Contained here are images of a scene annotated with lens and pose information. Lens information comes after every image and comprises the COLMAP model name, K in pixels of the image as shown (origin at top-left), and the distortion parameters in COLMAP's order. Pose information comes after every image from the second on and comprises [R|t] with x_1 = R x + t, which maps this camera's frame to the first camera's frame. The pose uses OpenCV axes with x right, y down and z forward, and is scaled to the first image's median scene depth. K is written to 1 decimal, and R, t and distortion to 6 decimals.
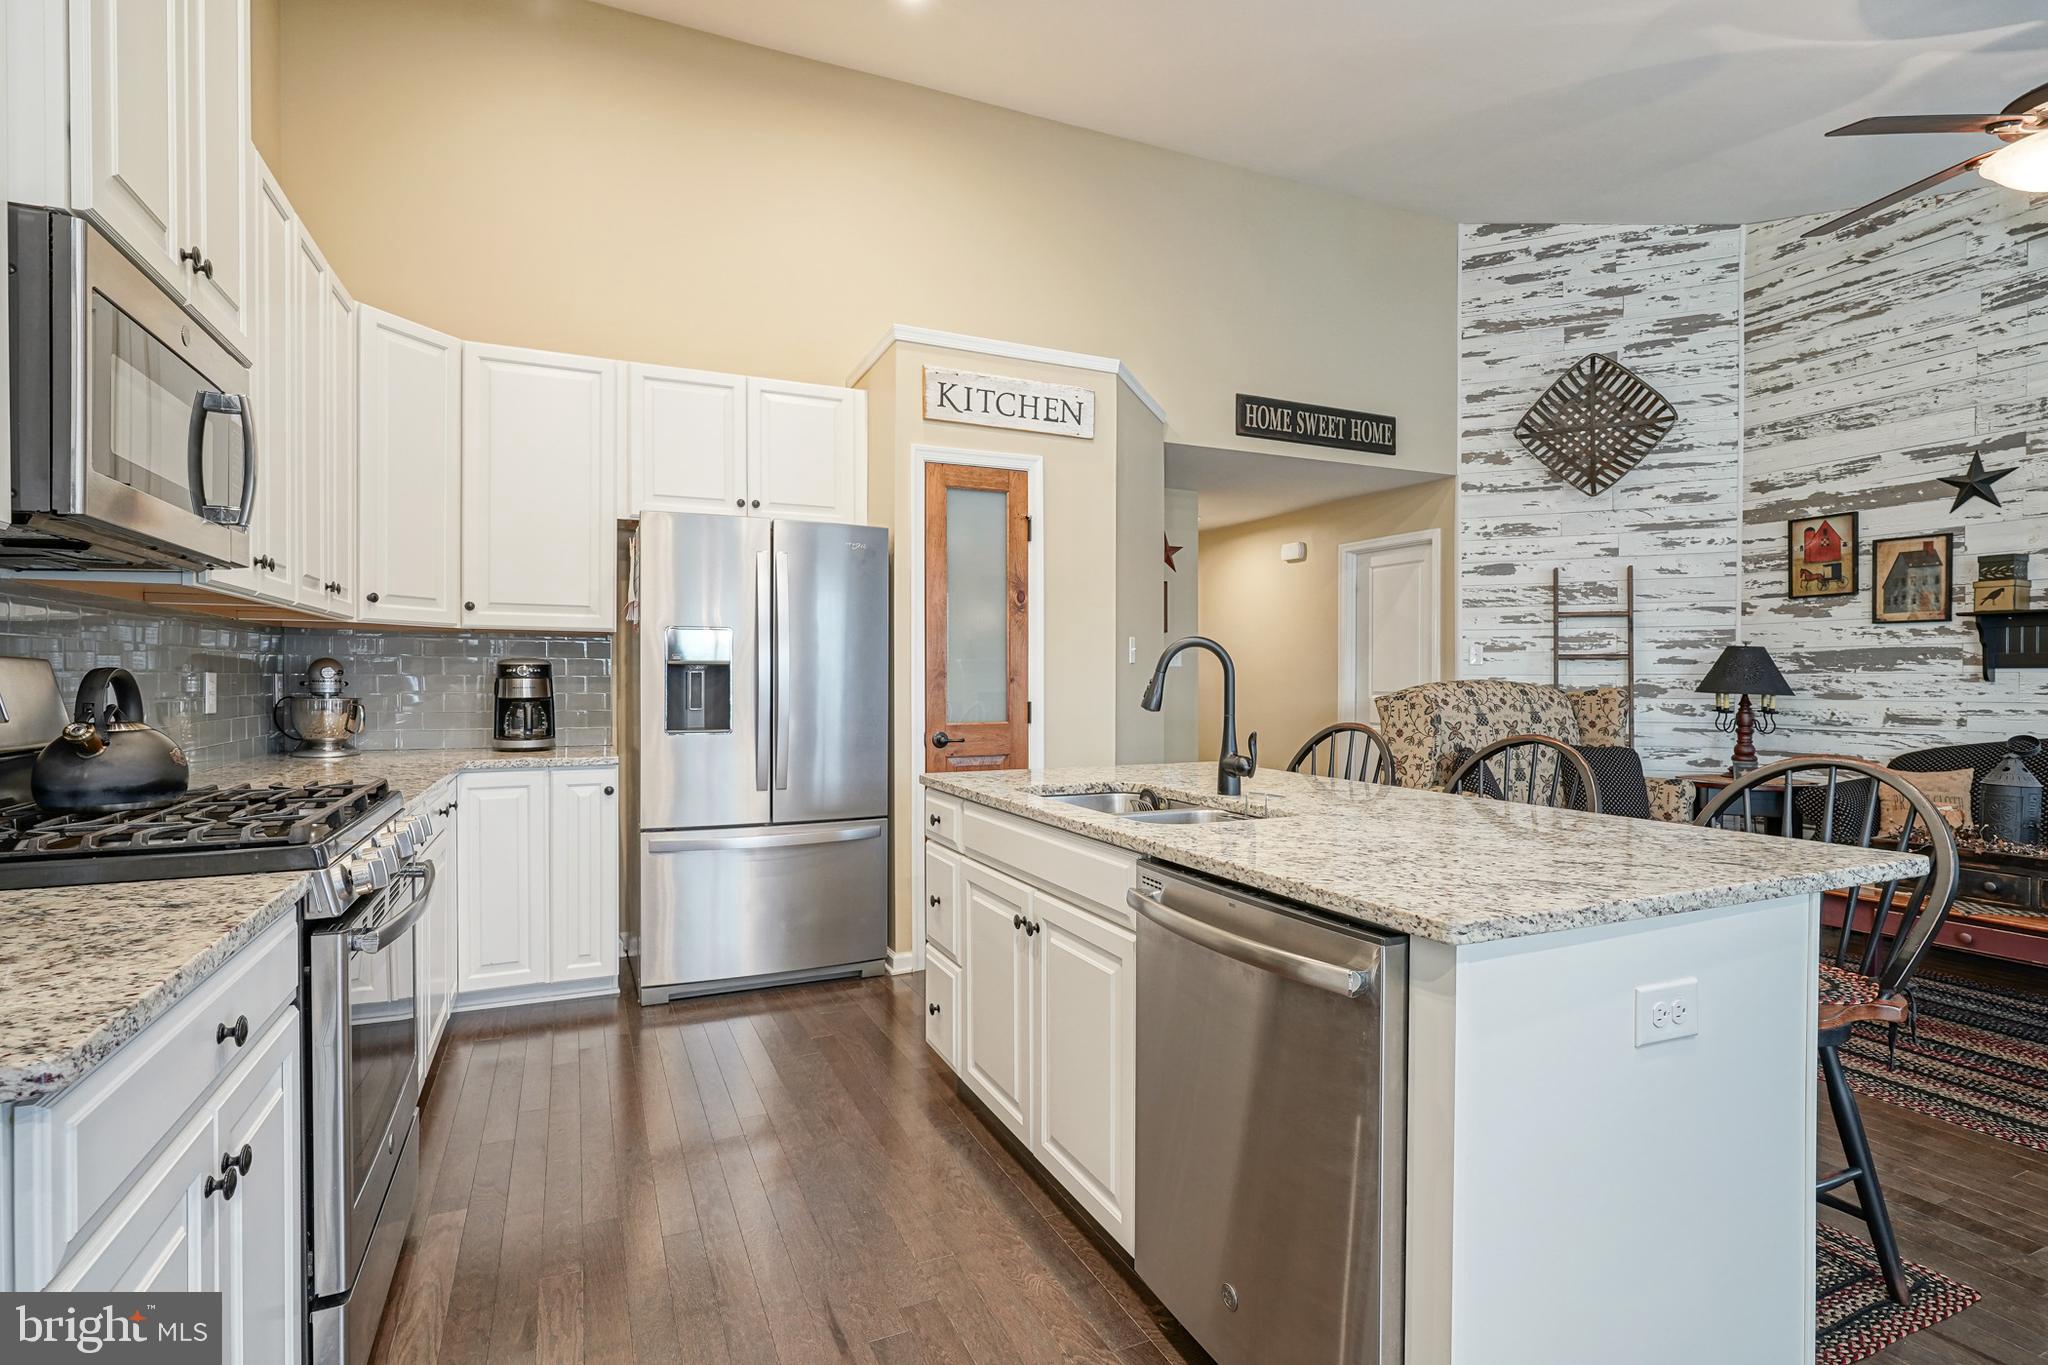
lens RADIAL K [[989.2, 0, 974.5], [0, 989.2, 690.0], [0, 0, 1]] dist [-0.014518, 0.007676]
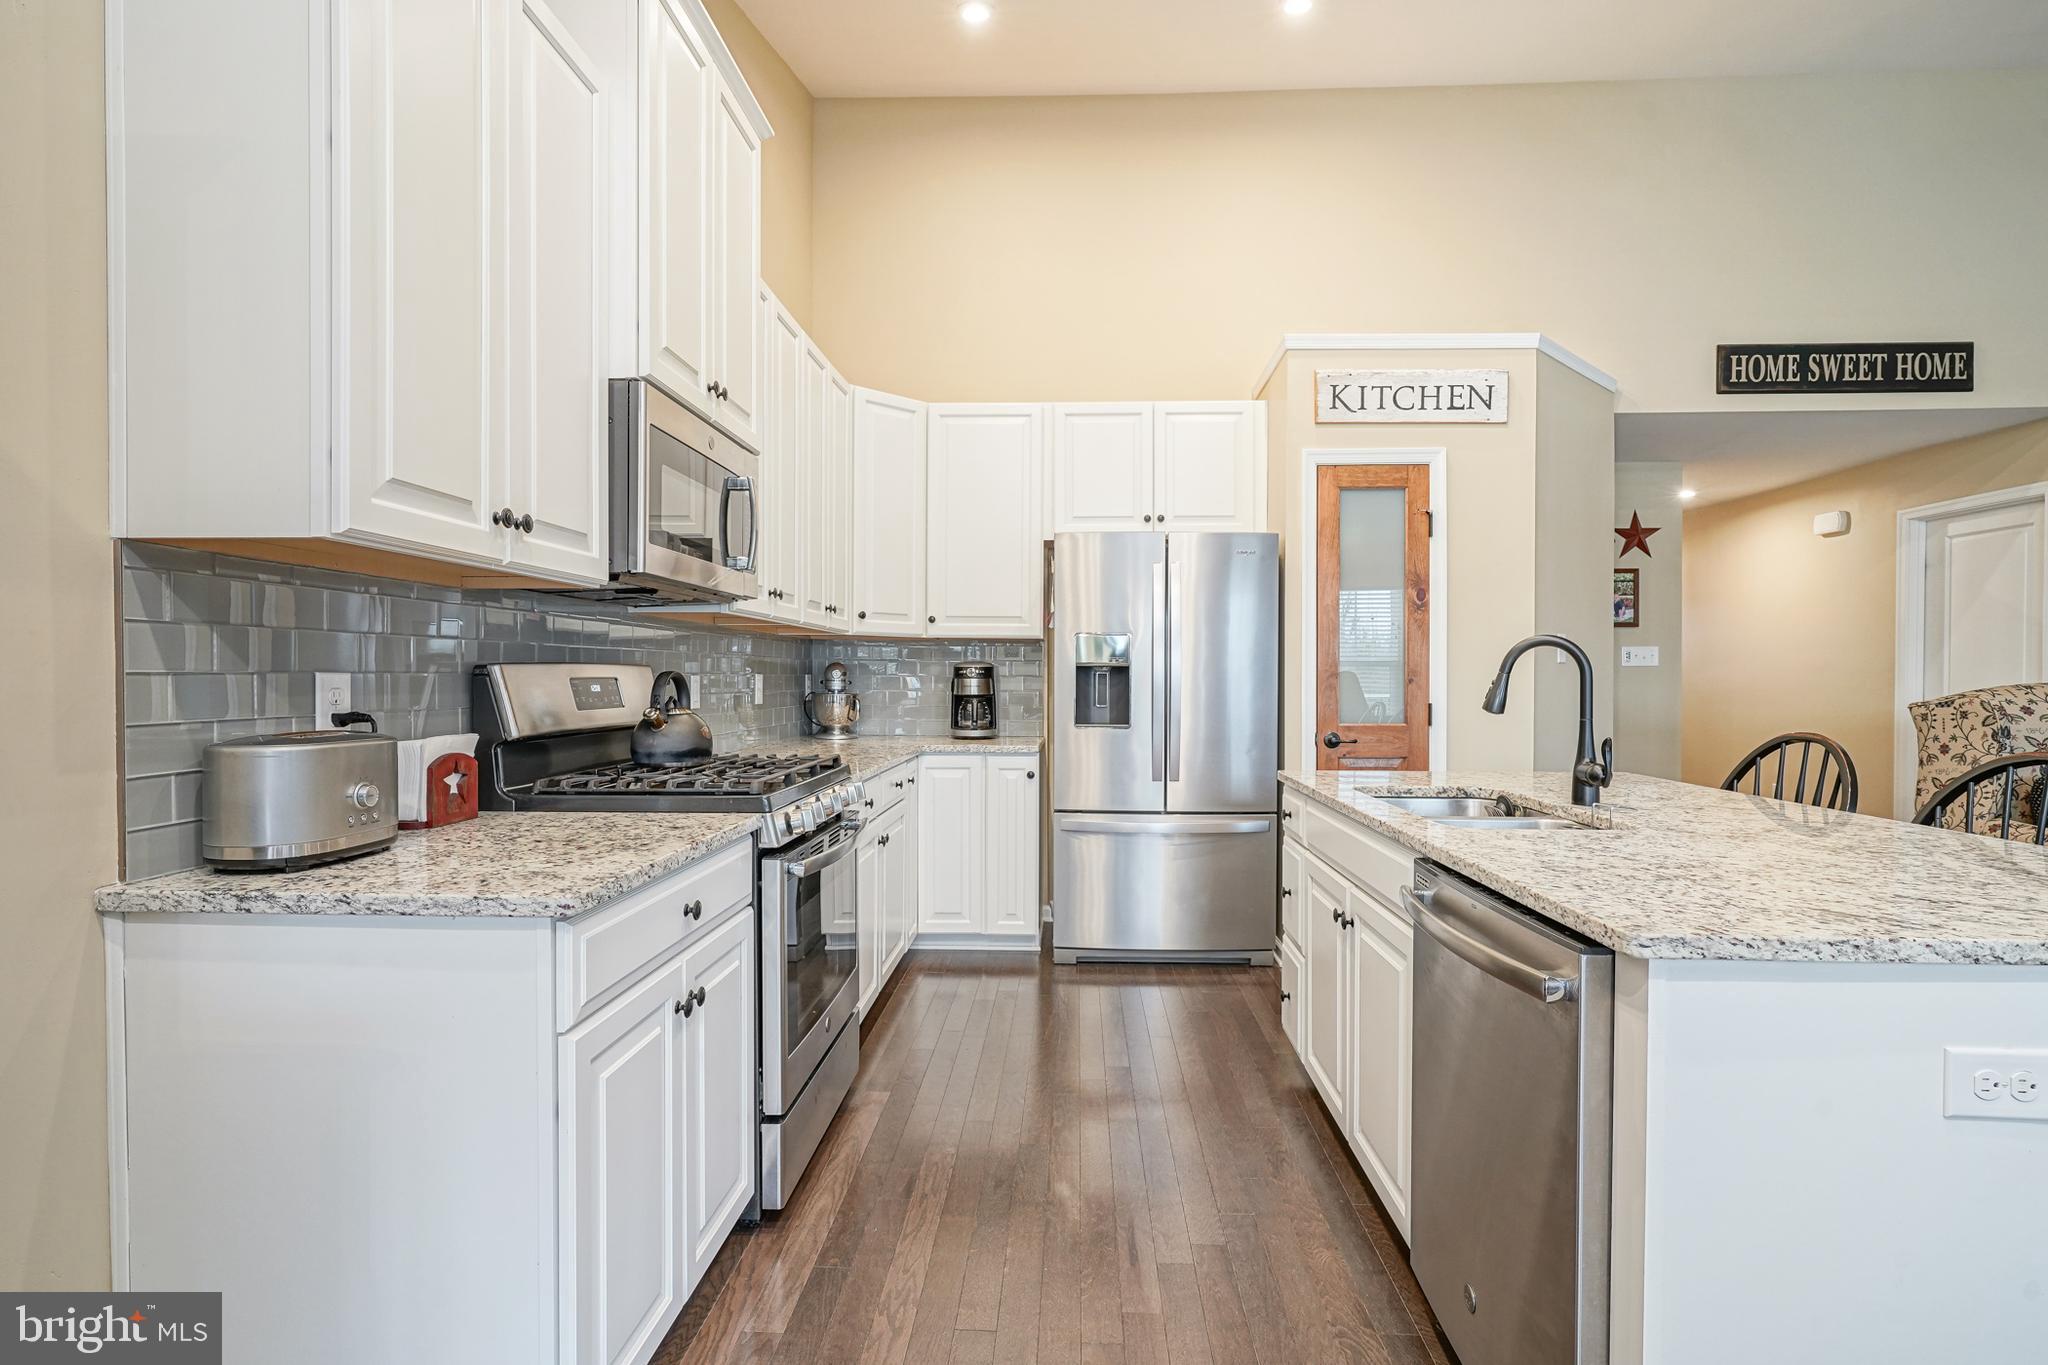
lens RADIAL K [[989.2, 0, 996.4], [0, 989.2, 688.4], [0, 0, 1]] dist [-0.014518, 0.007676]
pose [[0.884721, 0.005428, -0.466089, 0.140347], [-0.006117, 0.999981, 0.000035, 0.000015], [0.466080, 0.002820, 0.884738, -0.051804]]
